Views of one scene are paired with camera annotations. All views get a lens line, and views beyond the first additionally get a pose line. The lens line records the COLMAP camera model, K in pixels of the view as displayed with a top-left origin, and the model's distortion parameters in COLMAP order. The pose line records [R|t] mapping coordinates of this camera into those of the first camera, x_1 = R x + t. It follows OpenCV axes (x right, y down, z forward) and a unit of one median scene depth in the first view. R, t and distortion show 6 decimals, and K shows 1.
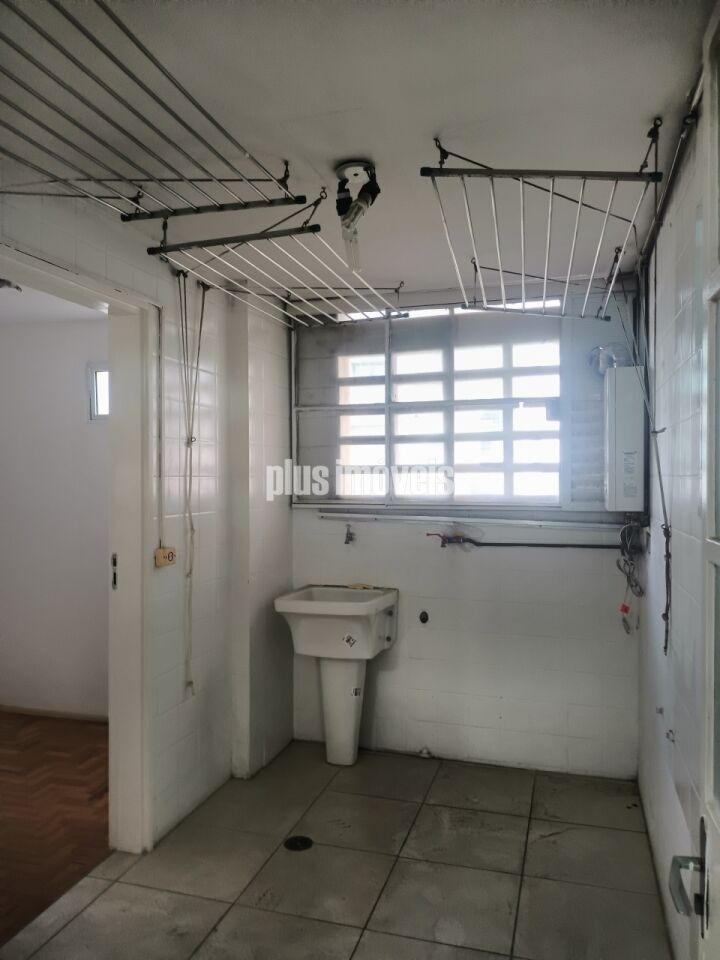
lens RADIAL K [[717.6, 0, 354.5], [0, 717.6, 482.8], [0, 0, 1]] dist [0.046604, -0.068031]
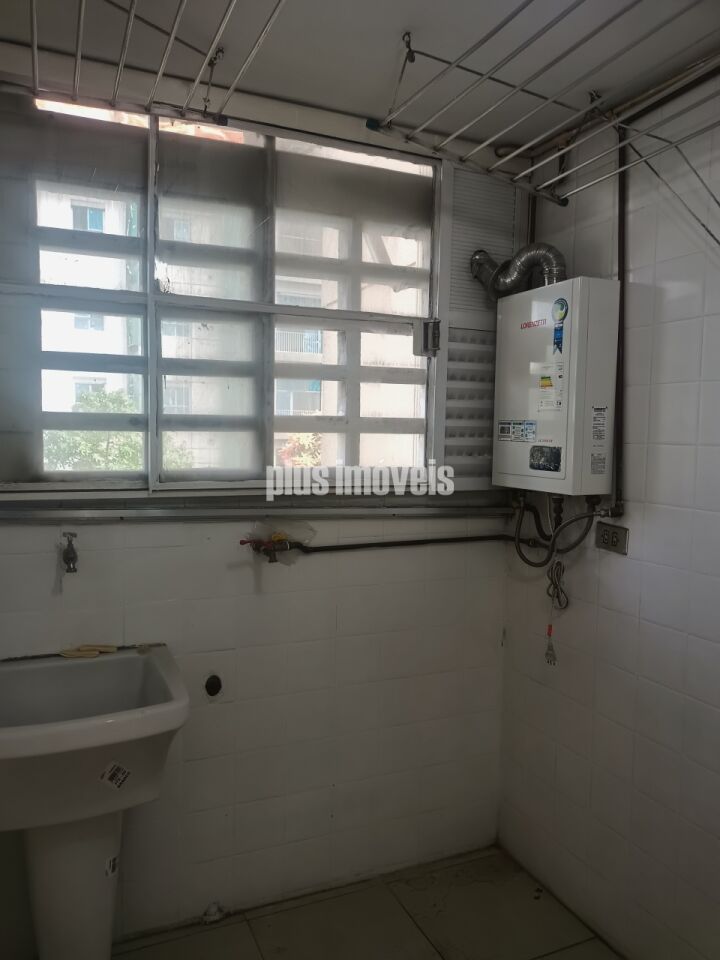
lens RADIAL K [[717.6, 0, 363.8], [0, 717.6, 483.8], [0, 0, 1]] dist [0.046604, -0.068031]
pose [[0.750532, -0.034007, 0.659959, -0.185004], [-0.010836, 0.997907, 0.063745, -0.009492], [-0.660746, -0.054994, 0.748593, 0.501762]]
